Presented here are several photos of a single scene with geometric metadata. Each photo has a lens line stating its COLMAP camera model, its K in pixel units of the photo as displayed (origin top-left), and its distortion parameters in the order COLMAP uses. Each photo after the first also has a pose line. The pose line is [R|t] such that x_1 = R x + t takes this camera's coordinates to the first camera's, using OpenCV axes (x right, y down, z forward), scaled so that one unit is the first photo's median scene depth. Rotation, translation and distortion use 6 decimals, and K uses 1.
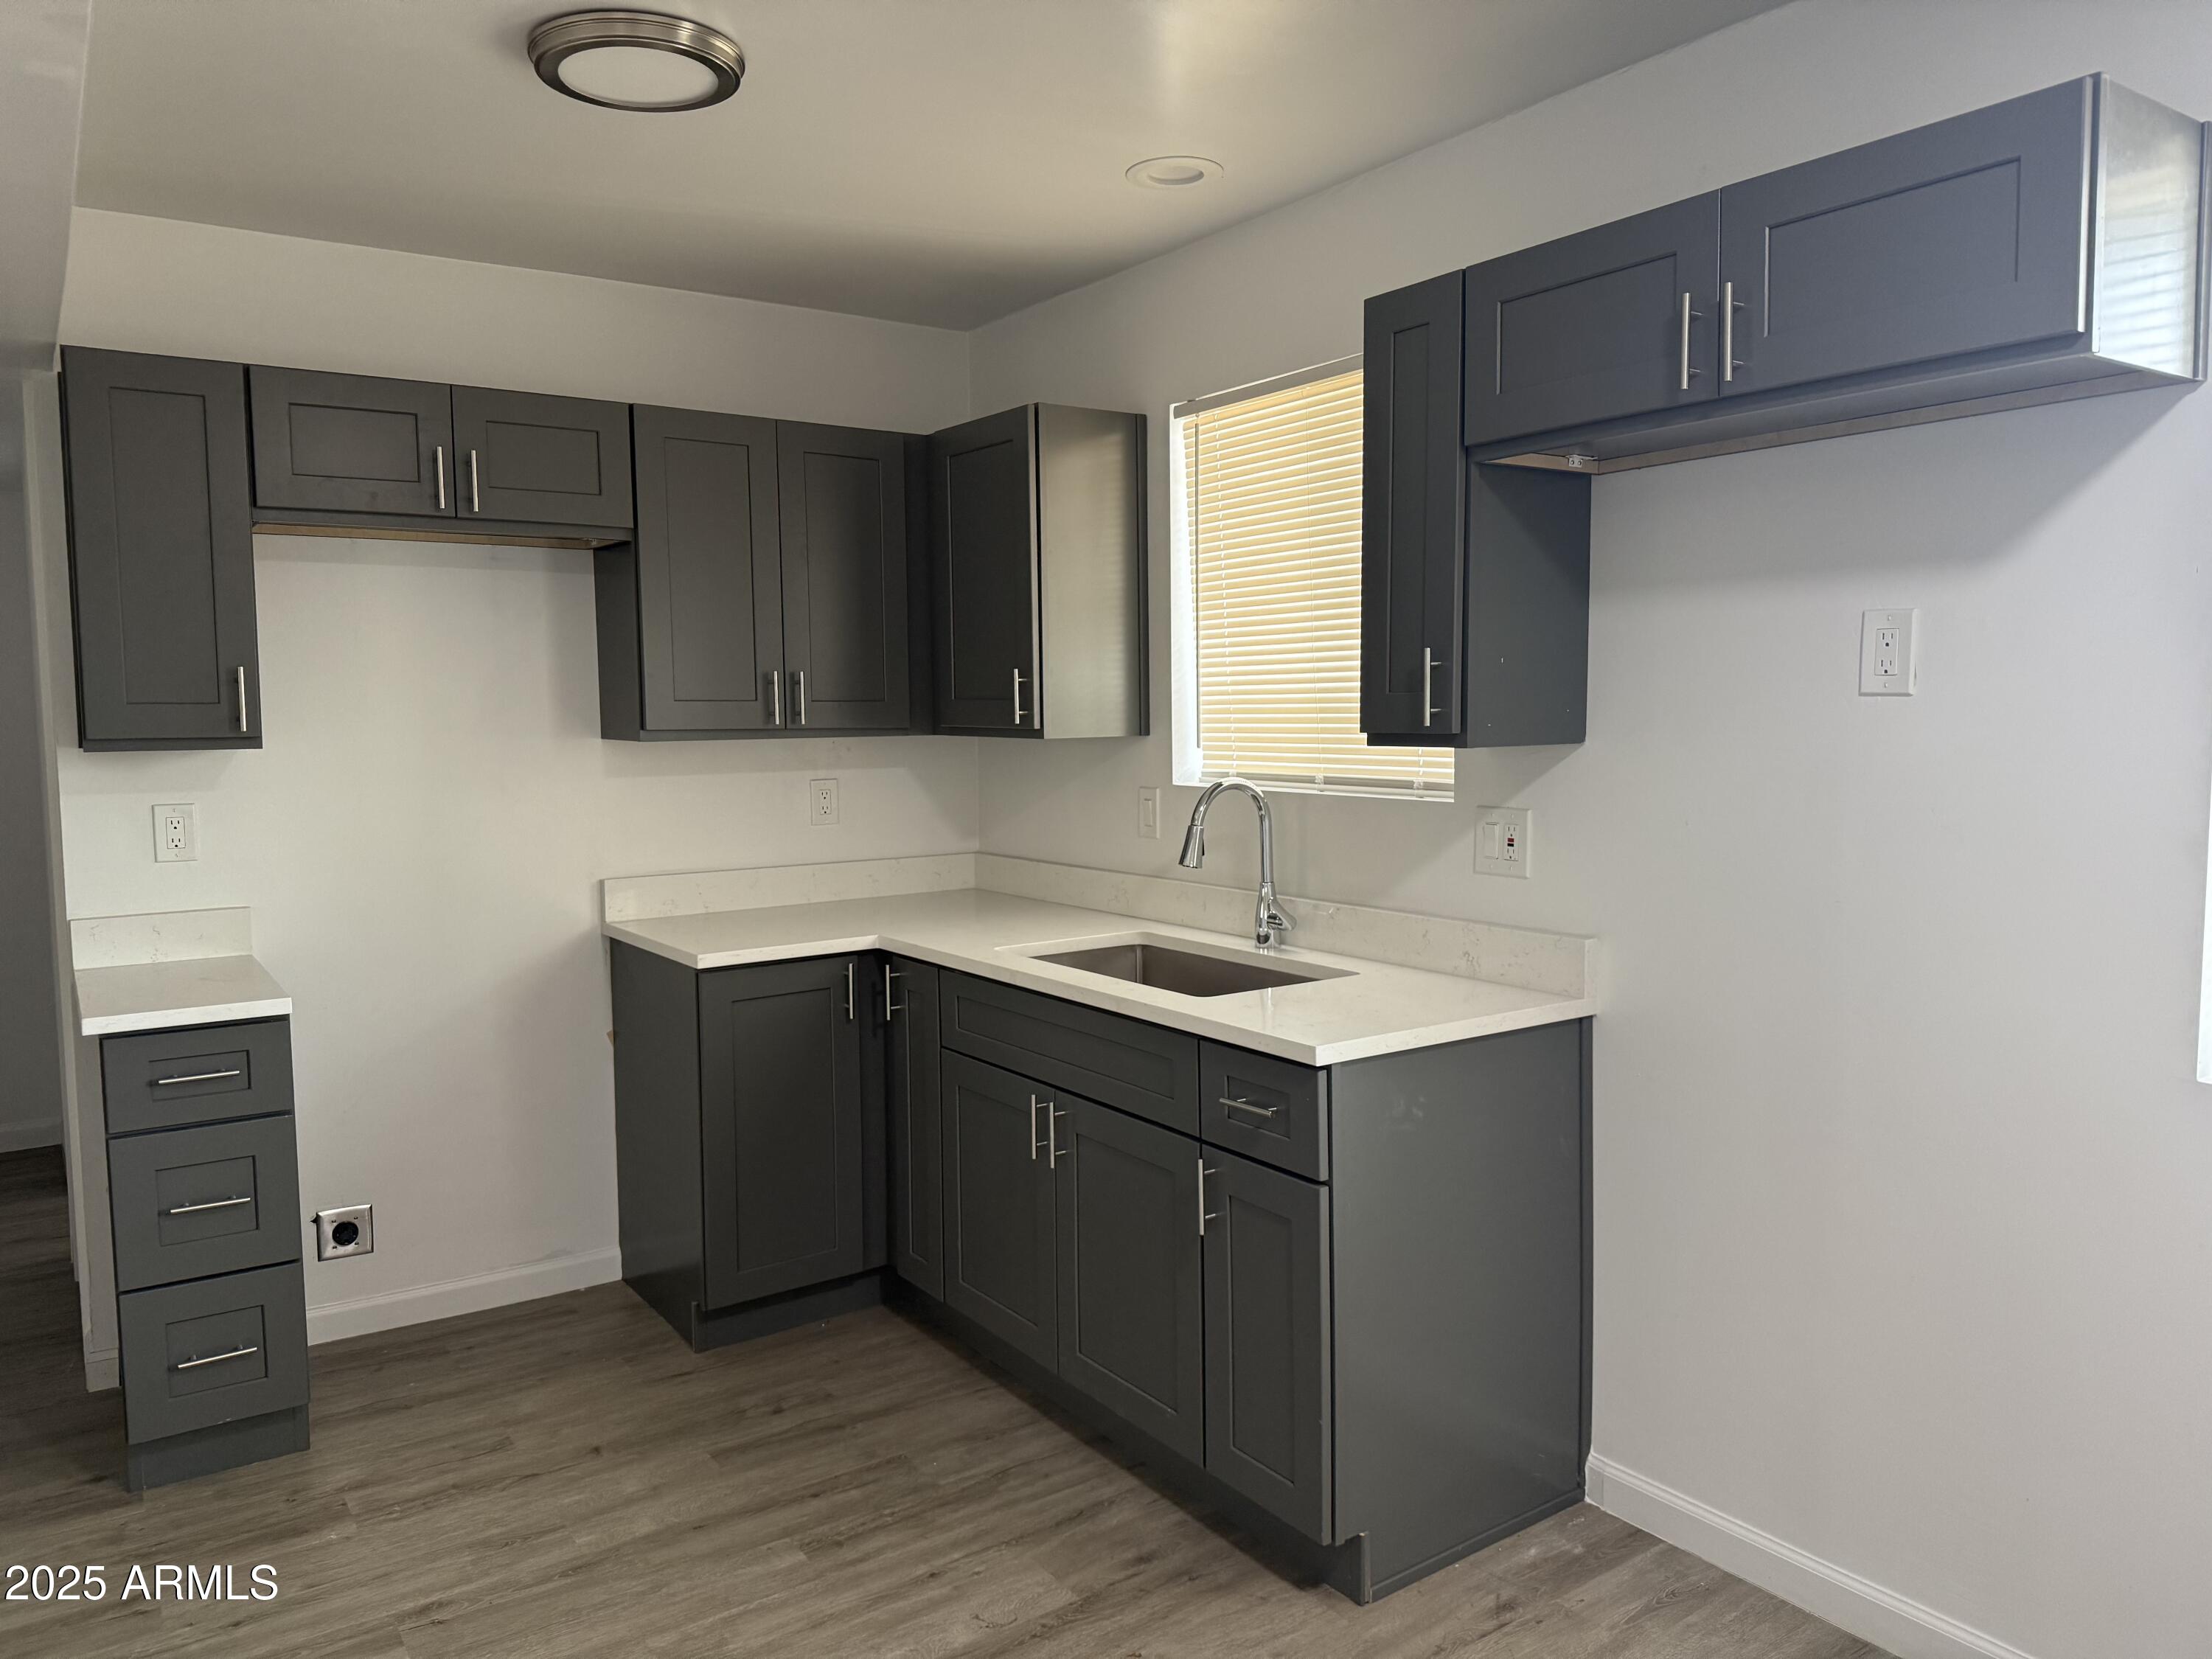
lens RADIAL K [[1562.2, 0, 1106.0], [0, 1562.2, 829.5], [0, 0, 1]] dist [0.005096, -0.008700]
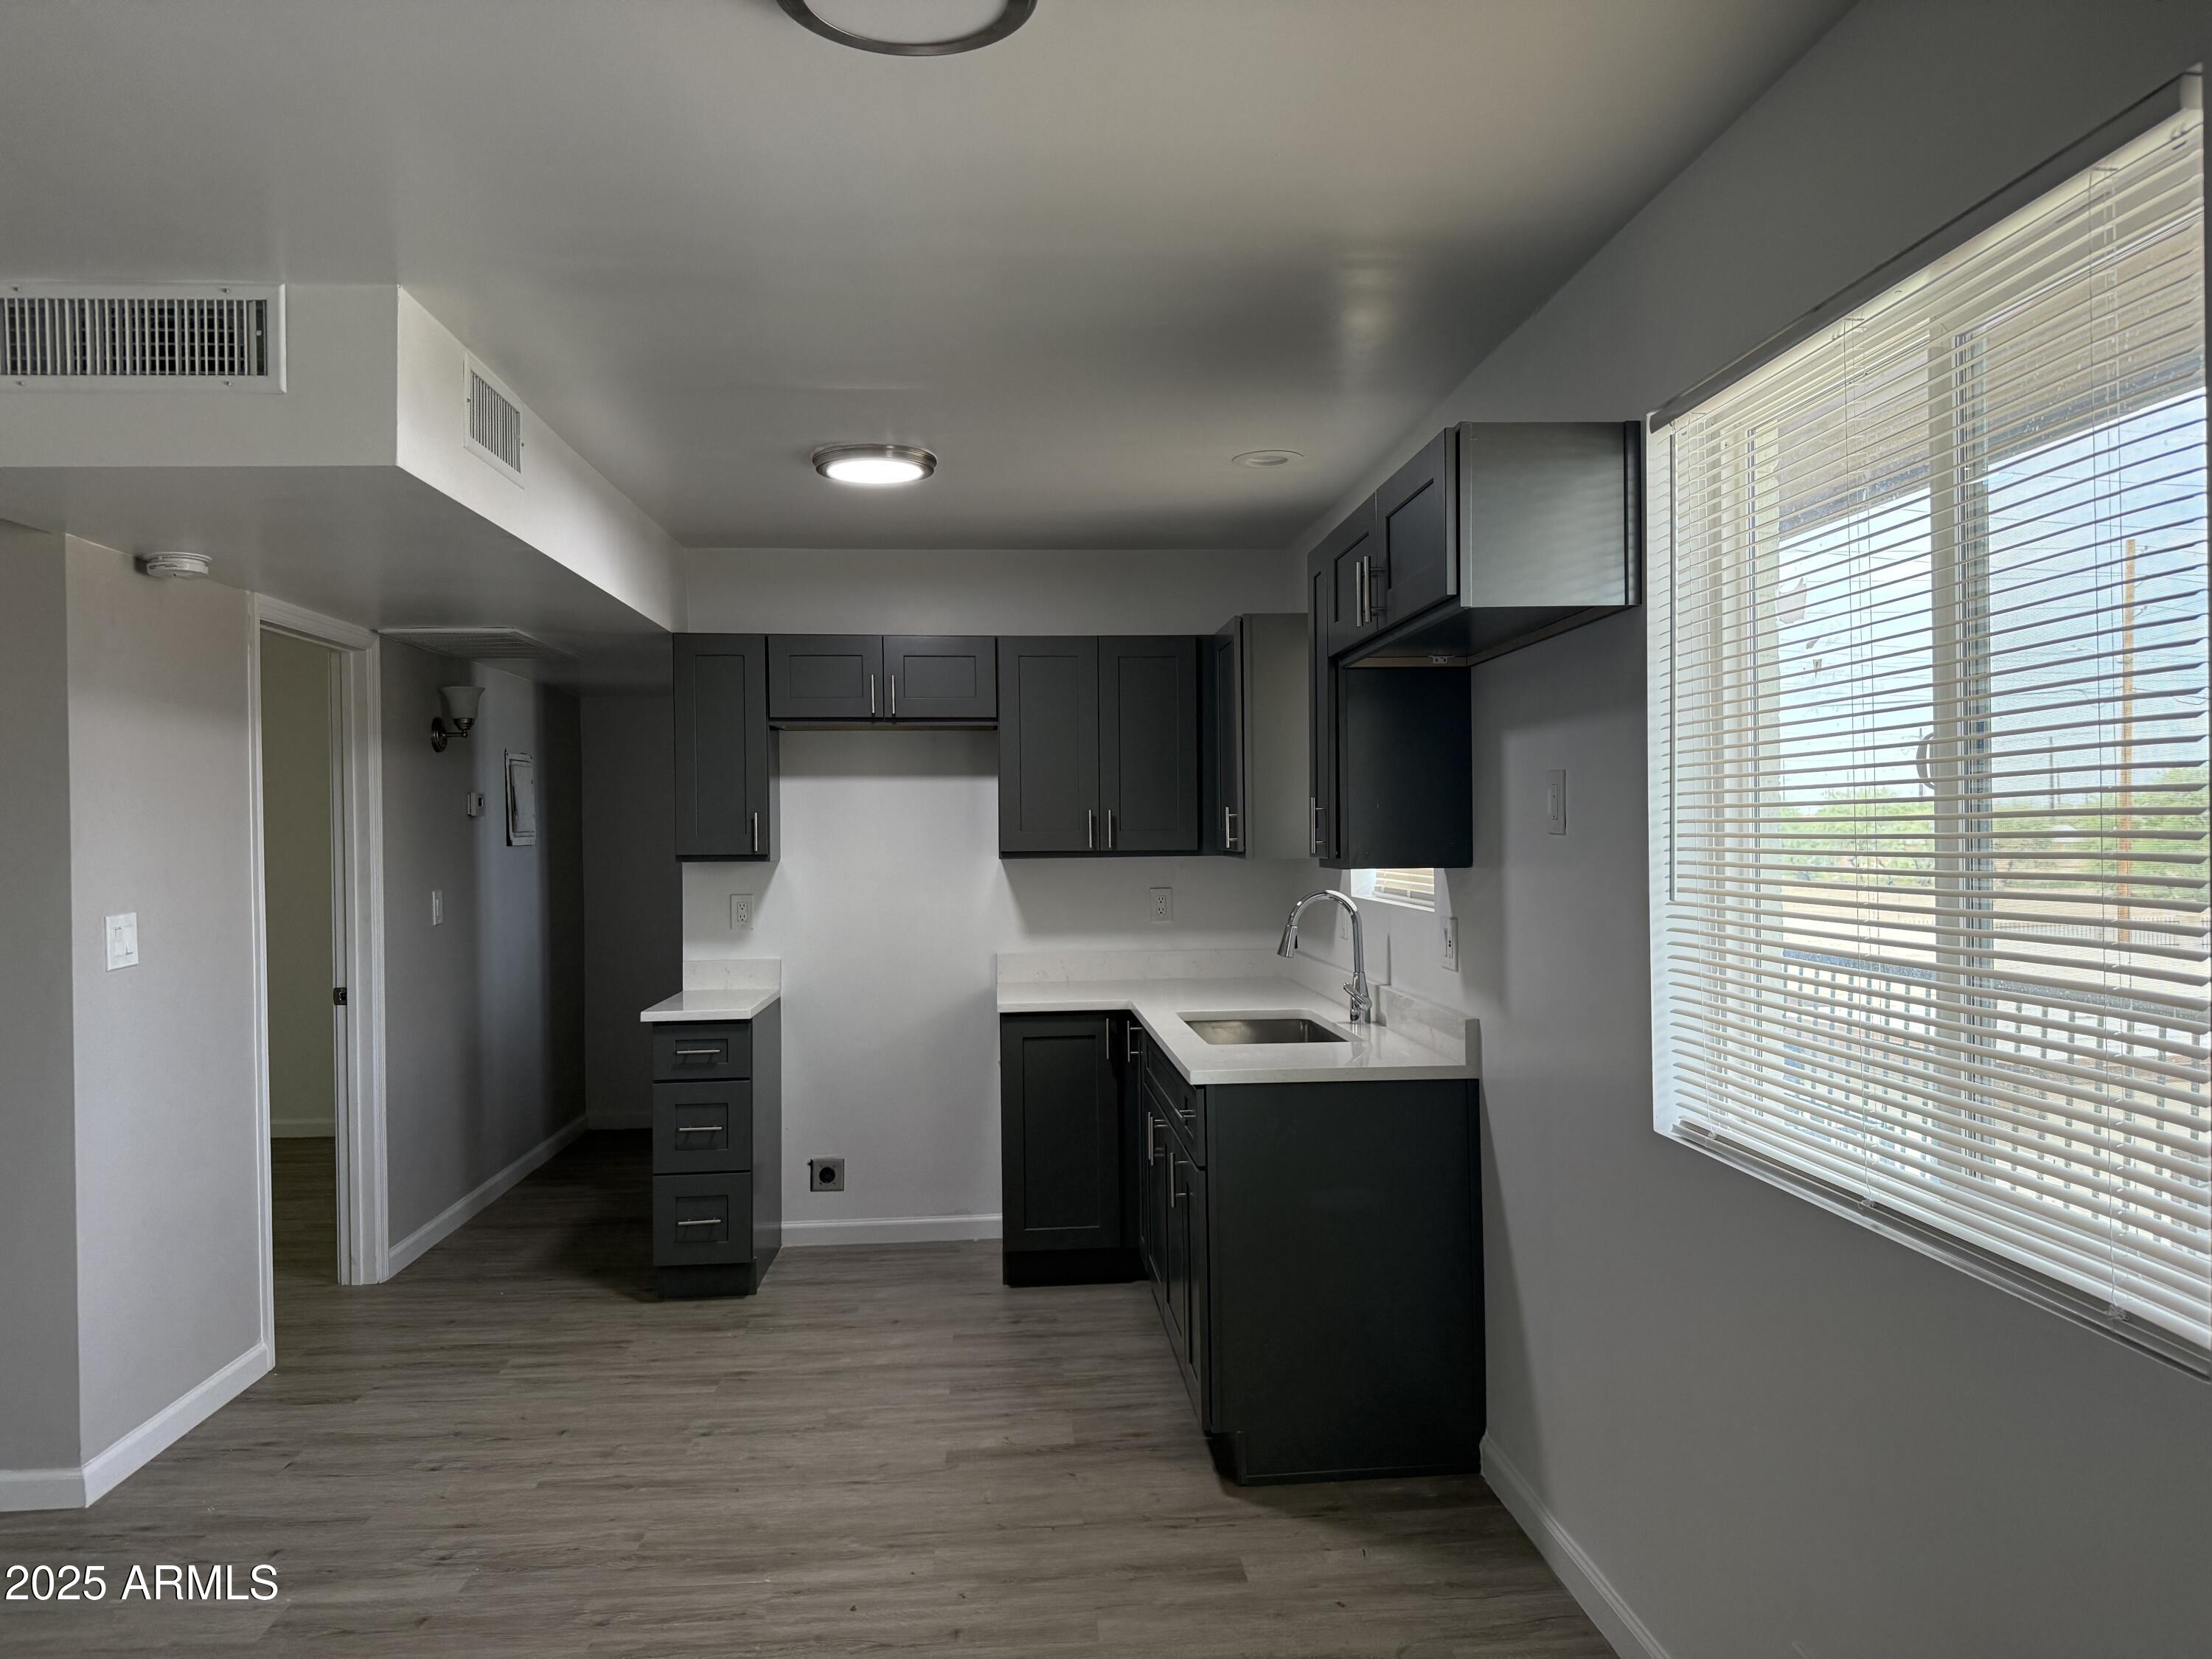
lens RADIAL K [[1543.1, 0, 1106.0], [0, 1543.1, 829.5], [0, 0, 1]] dist [0.148568, -0.264120]
pose [[0.863805, 0.000932, -0.503825, 0.635035], [-0.036919, 0.997427, -0.061451, 0.003069], [0.502472, 0.071682, 0.861617, -0.255122]]
